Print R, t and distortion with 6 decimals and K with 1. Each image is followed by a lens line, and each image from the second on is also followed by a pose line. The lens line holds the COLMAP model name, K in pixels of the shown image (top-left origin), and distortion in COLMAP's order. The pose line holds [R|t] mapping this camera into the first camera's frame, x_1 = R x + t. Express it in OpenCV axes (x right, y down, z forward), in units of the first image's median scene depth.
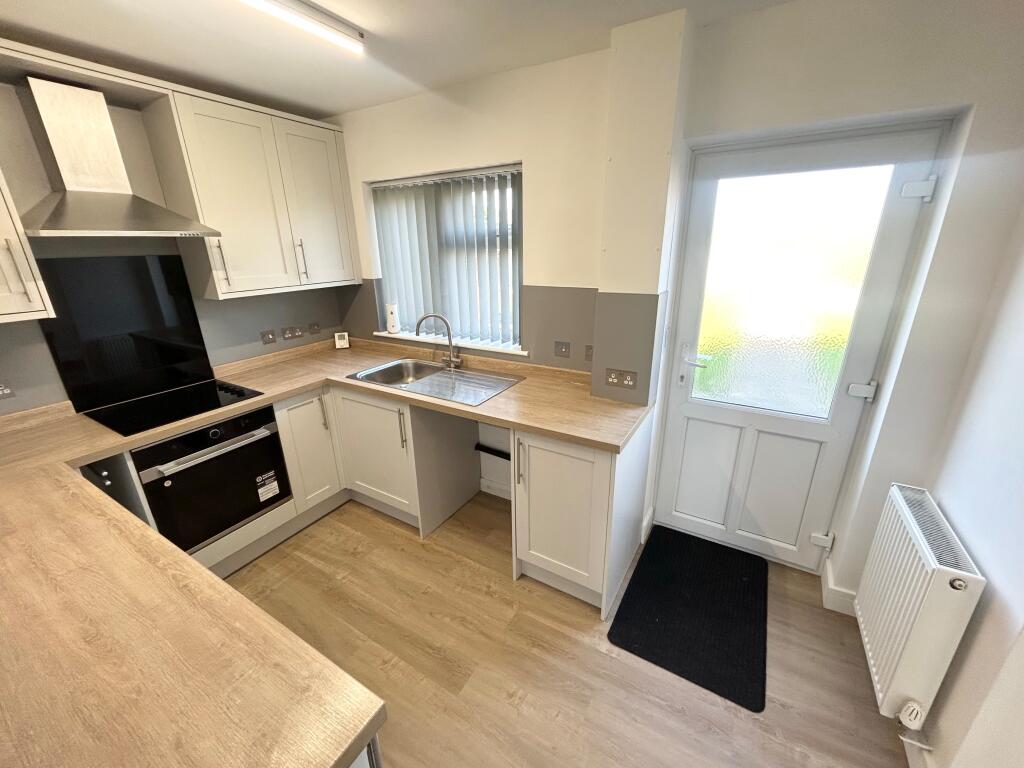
lens RADIAL K [[410.7, 0, 512.0], [0, 410.7, 384.0], [0, 0, 1]] dist [0.001362, 0.000159]
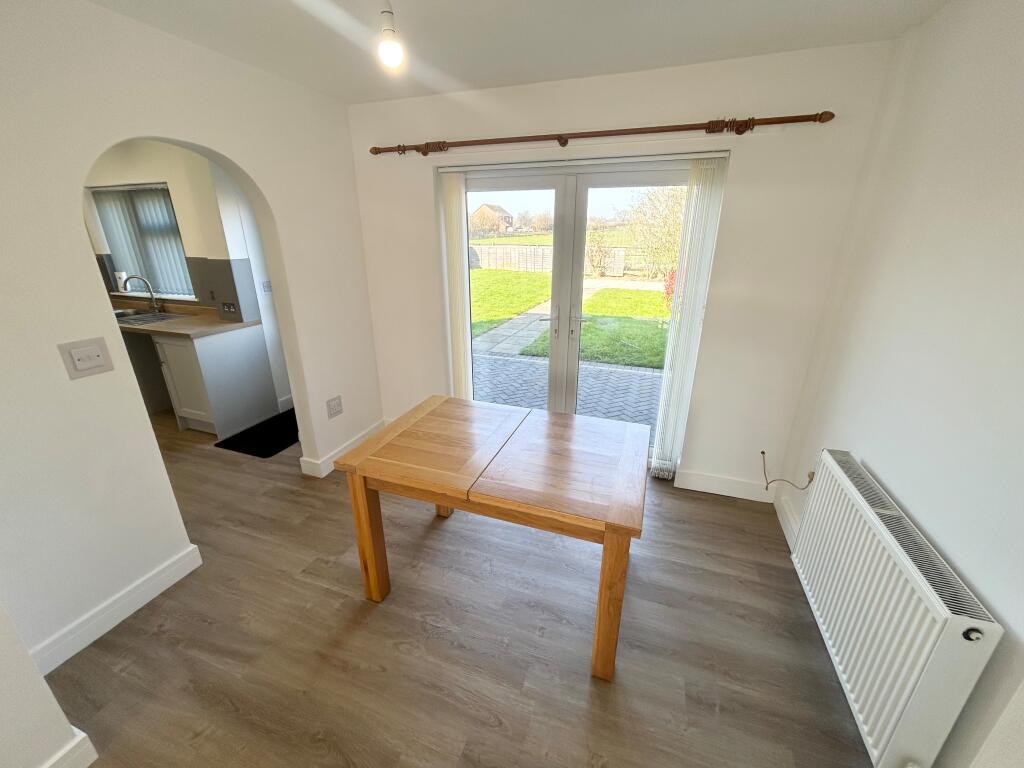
lens RADIAL K [[410.7, 0, 512.0], [0, 410.7, 384.0], [0, 0, 1]] dist [0.001362, 0.000159]
pose [[0.980243, -0.049722, 0.191446, 0.962765], [0.046370, 0.998683, 0.021954, 0.288673], [-0.192285, -0.012643, 0.981258, -0.865292]]
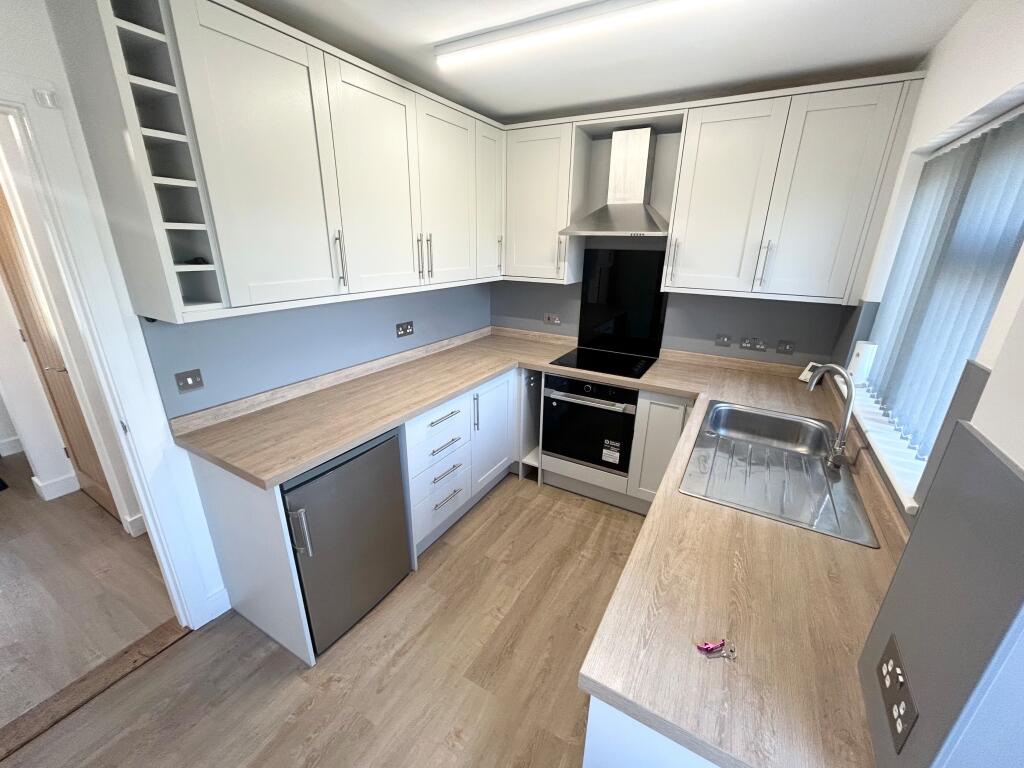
lens RADIAL K [[410.7, 0, 512.0], [0, 410.7, 384.0], [0, 0, 1]] dist [0.001362, 0.000159]
pose [[0.017384, 0.348238, -0.937245, 0.420477], [-0.343073, 0.882555, 0.321554, -0.197708], [0.939148, 0.315954, 0.134814, 0.525725]]
